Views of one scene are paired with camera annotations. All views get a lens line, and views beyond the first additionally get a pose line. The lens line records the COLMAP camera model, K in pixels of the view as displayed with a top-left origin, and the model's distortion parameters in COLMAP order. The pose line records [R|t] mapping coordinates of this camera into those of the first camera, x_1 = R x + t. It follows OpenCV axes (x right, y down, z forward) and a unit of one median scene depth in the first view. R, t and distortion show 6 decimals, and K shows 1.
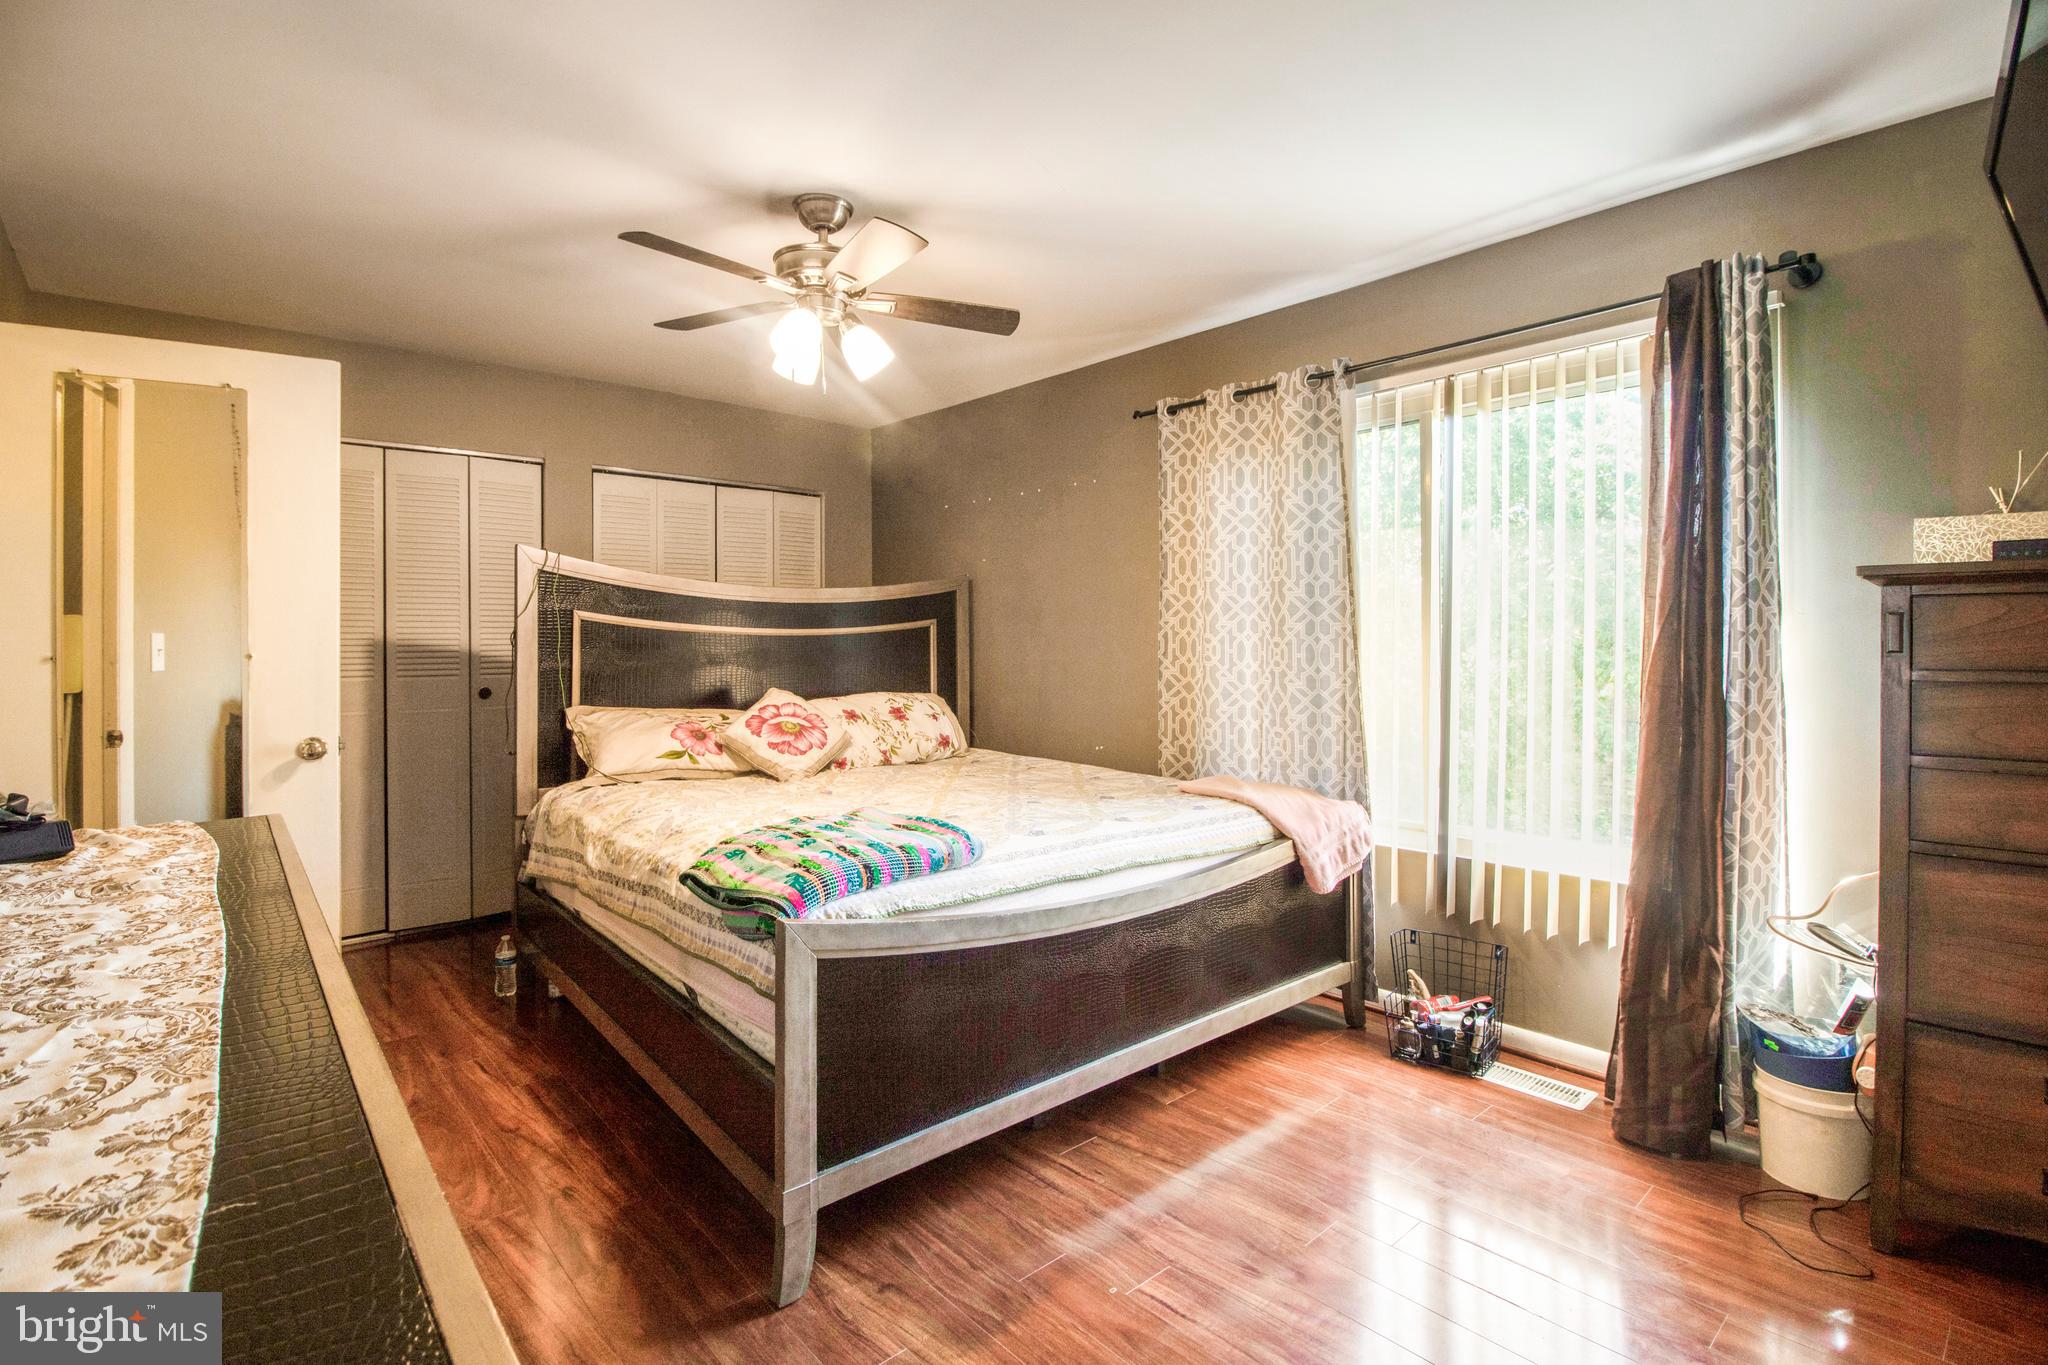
lens RADIAL K [[973.9, 0, 1009.3], [0, 973.9, 651.9], [0, 0, 1]] dist [-0.002434, -0.007251]
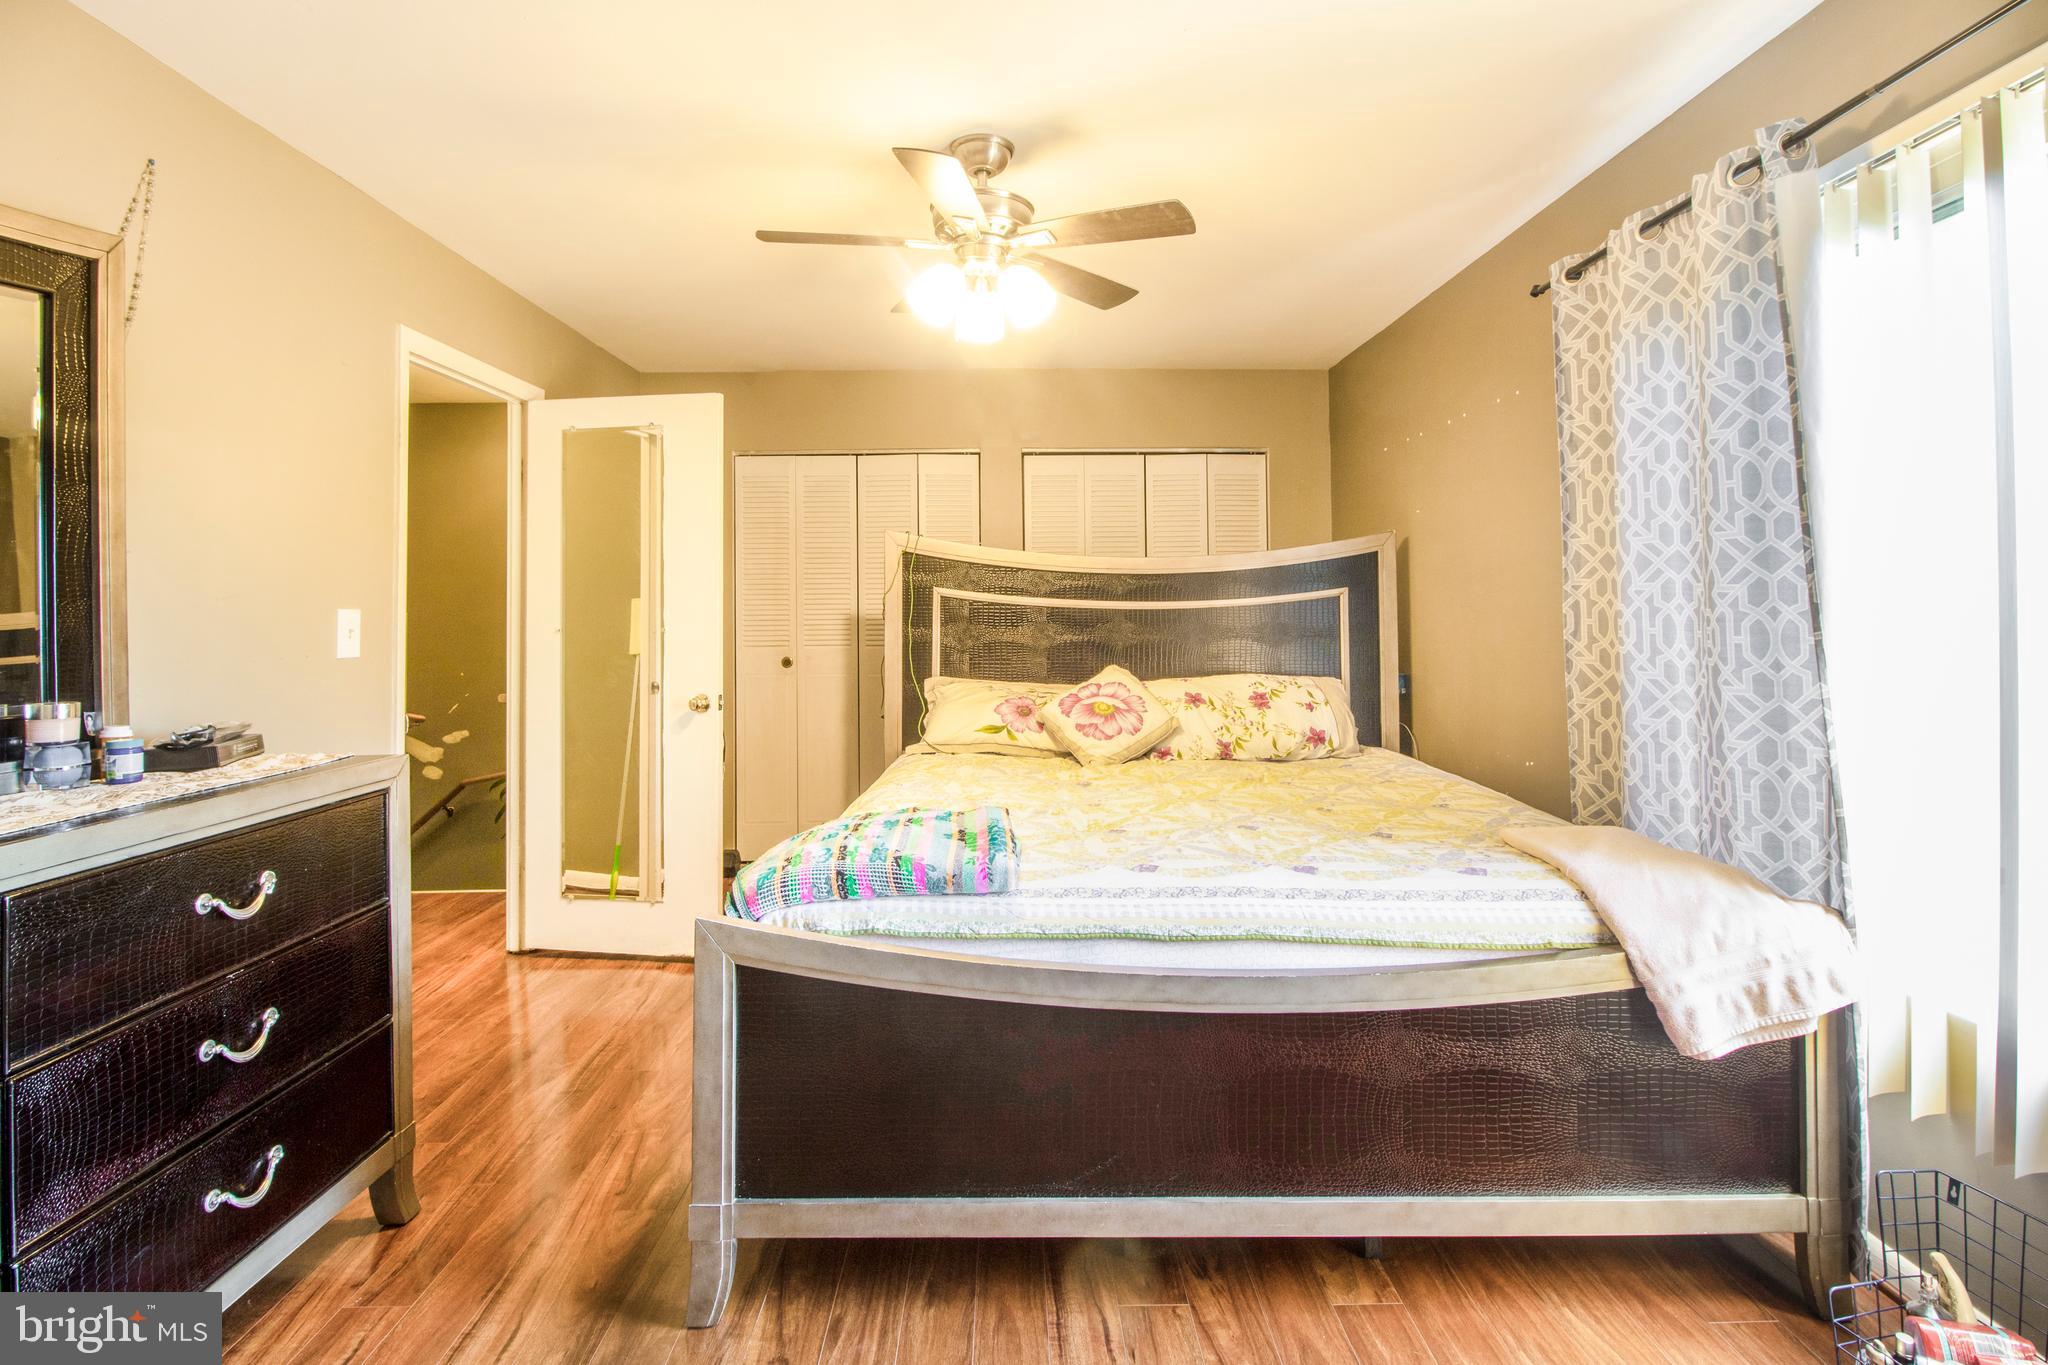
lens RADIAL K [[973.9, 0, 986.9], [0, 973.9, 594.7], [0, 0, 1]] dist [-0.002434, -0.007251]
pose [[0.753400, -0.016128, -0.657364, 0.320910], [-0.001706, 0.999648, -0.026482, -0.006786], [0.657560, 0.021073, 0.753108, 0.242914]]
